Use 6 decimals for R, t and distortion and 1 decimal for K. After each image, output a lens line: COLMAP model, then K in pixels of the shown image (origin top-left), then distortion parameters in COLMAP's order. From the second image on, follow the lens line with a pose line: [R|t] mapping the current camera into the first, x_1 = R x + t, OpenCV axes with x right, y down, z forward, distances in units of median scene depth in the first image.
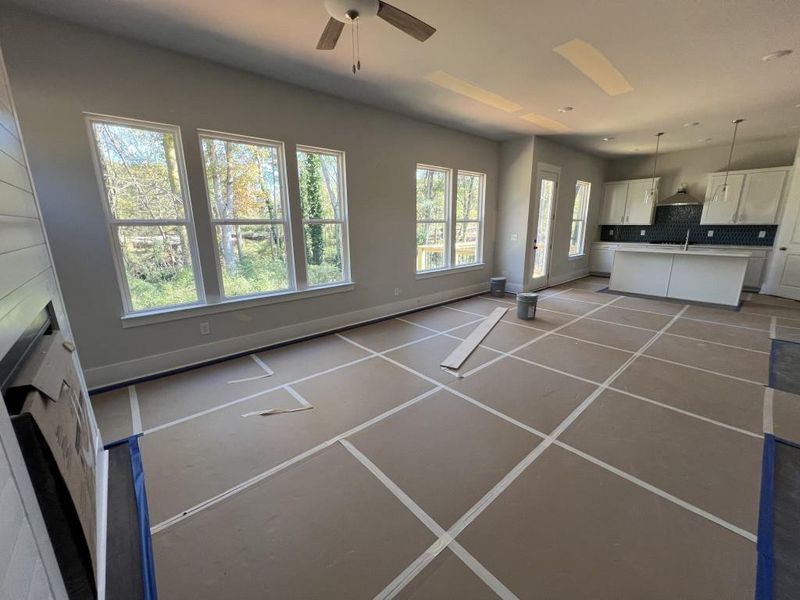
lens RADIAL K [[321.6, 0, 400.1], [0, 321.6, 295.6], [0, 0, 1]] dist [-0.007016, 0.000872]
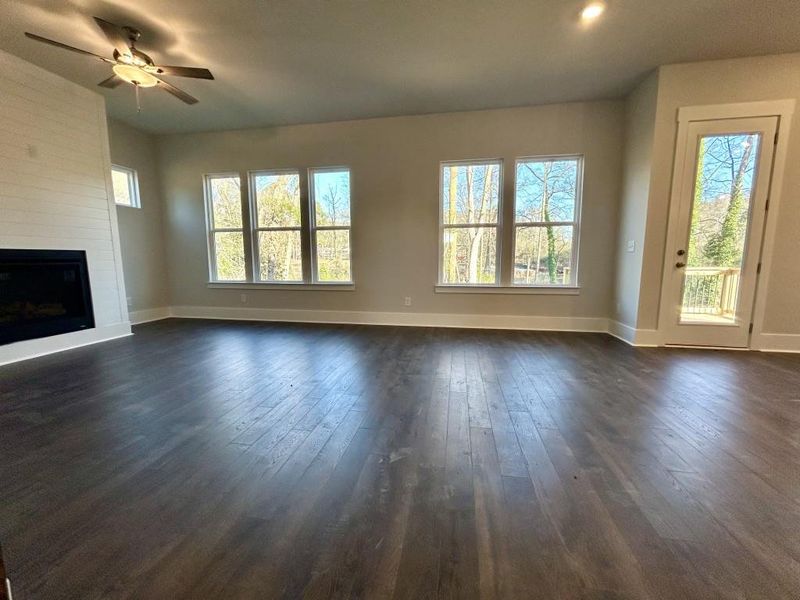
lens RADIAL K [[321.6, 0, 396.1], [0, 321.6, 298.4], [0, 0, 1]] dist [-0.007016, 0.000872]
pose [[0.615180, 0.106600, -0.781146, 0.548317], [-0.178898, 0.983845, -0.006627, -0.005895], [0.767821, 0.143823, 0.624313, 0.310170]]
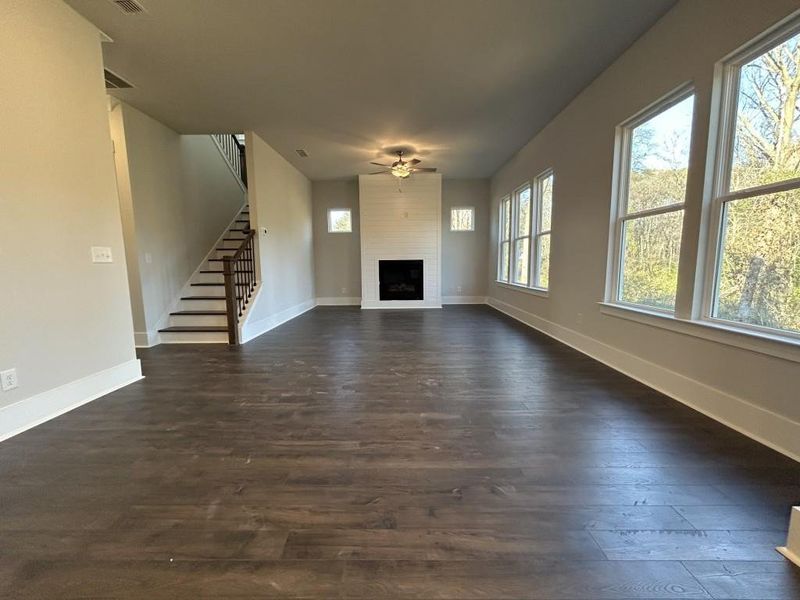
lens RADIAL K [[321.6, 0, 399.3], [0, 321.6, 302.5], [0, 0, 1]] dist [-0.007016, 0.000872]
pose [[-0.662337, 0.110031, -0.741083, 0.637884], [-0.148524, 0.950241, 0.273828, -0.153993], [0.734337, 0.291435, -0.613037, 0.921186]]
